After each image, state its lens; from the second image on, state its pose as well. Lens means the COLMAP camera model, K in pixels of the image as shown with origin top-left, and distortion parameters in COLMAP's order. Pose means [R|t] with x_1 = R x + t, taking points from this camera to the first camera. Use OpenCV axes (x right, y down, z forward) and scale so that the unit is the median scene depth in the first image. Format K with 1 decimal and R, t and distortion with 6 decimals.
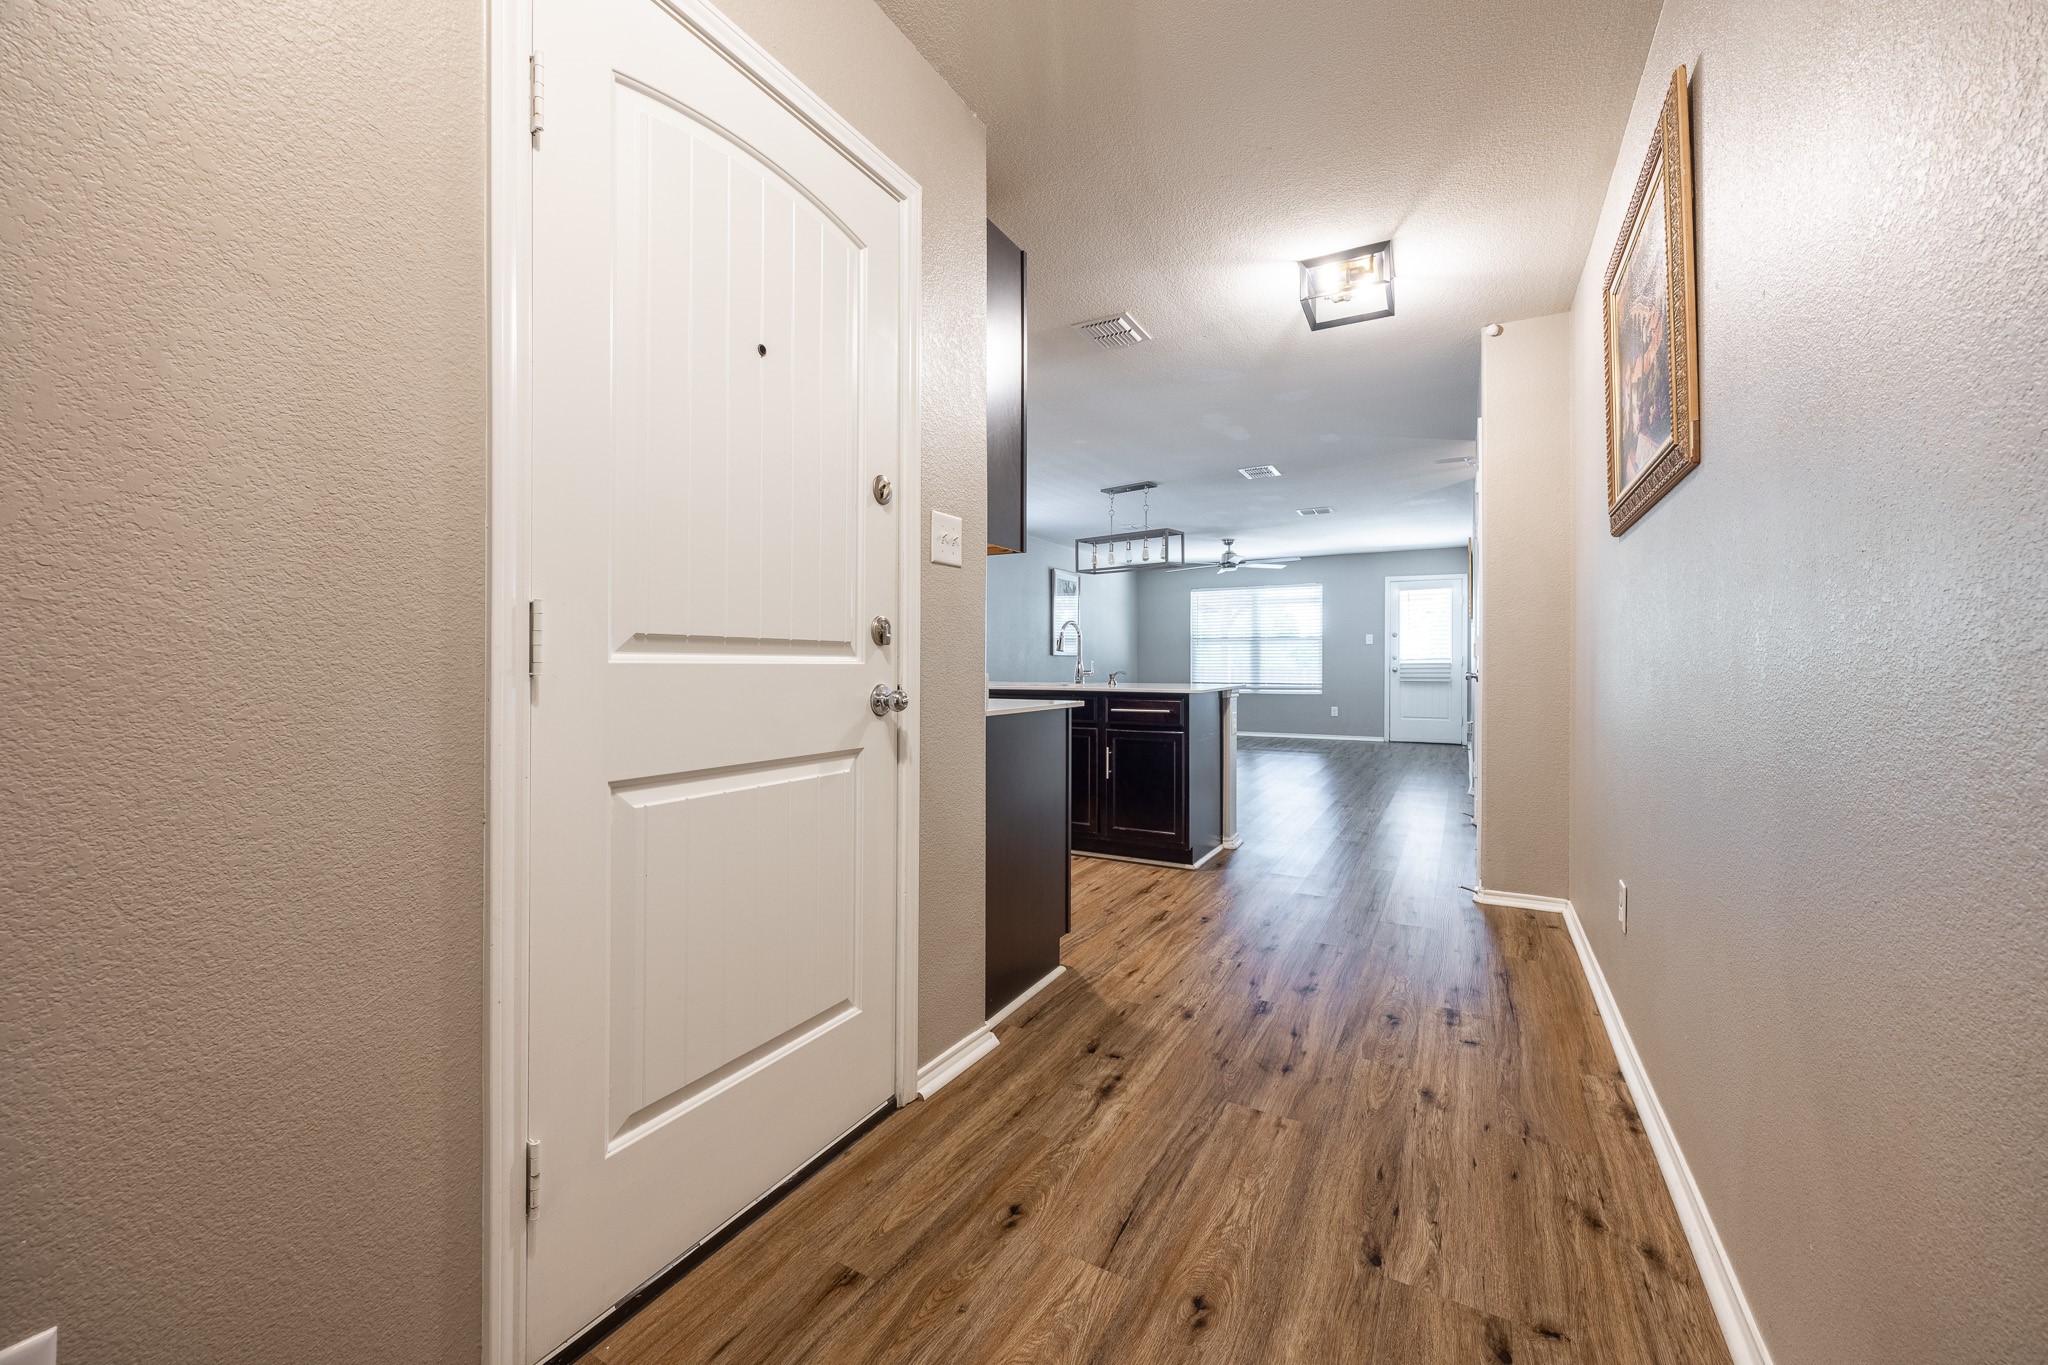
lens RADIAL K [[783.4, 0, 1015.8], [0, 783.4, 666.5], [0, 0, 1]] dist [-0.003978, 0.001166]
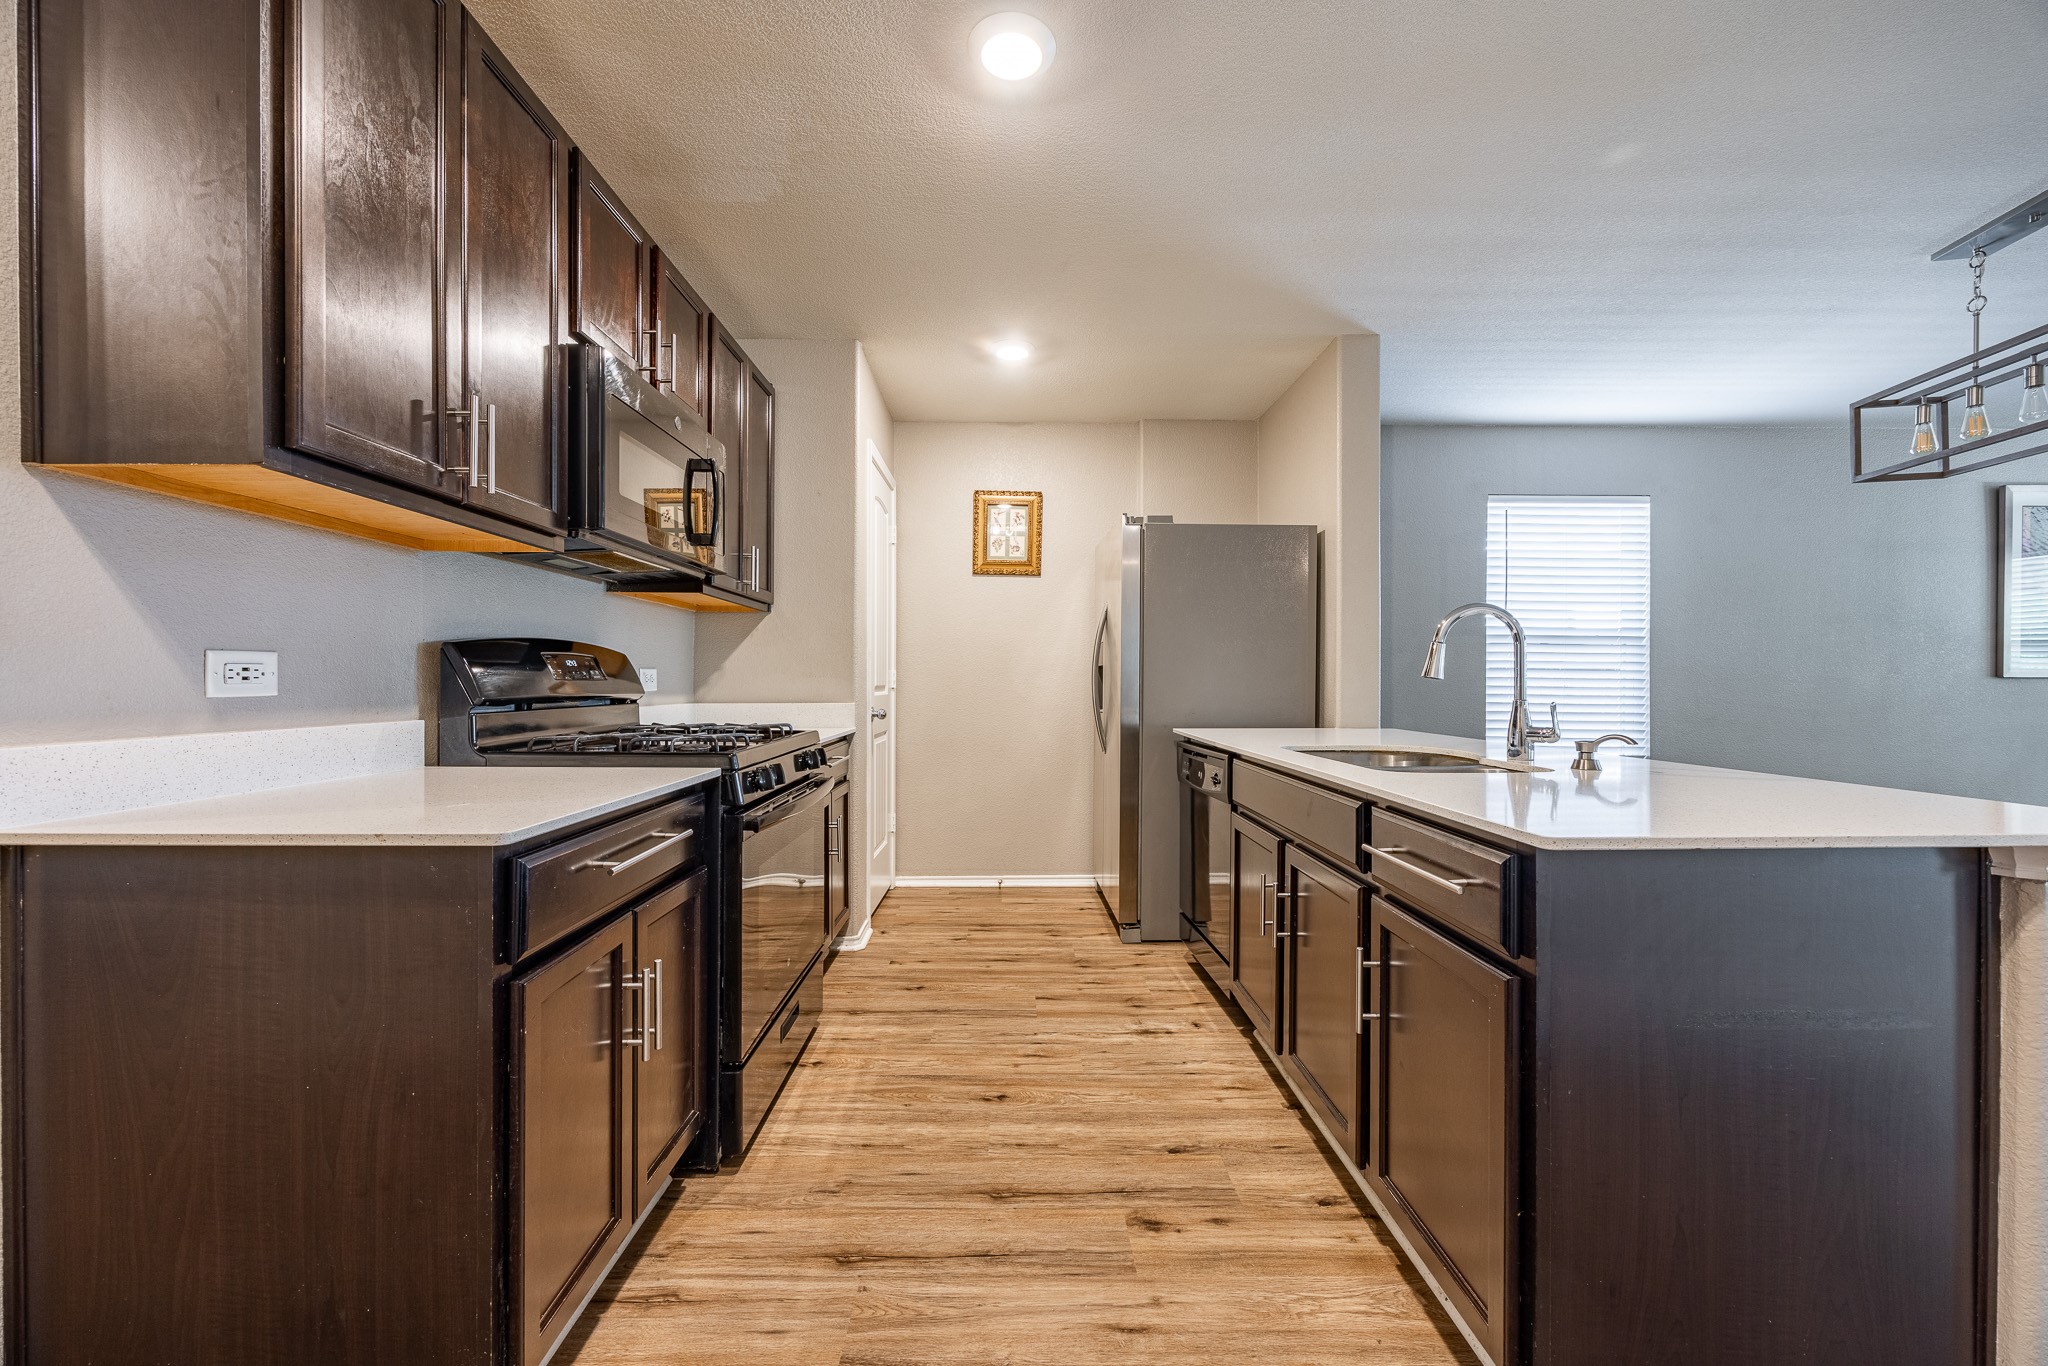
lens RADIAL K [[783.4, 0, 1013.9], [0, 783.4, 683.7], [0, 0, 1]] dist [-0.003978, 0.001166]
pose [[0.506449, 0.003264, -0.862264, 0.217480], [-0.007123, 0.999975, -0.000398, -0.010293], [0.862241, 0.006344, 0.506459, 0.425831]]
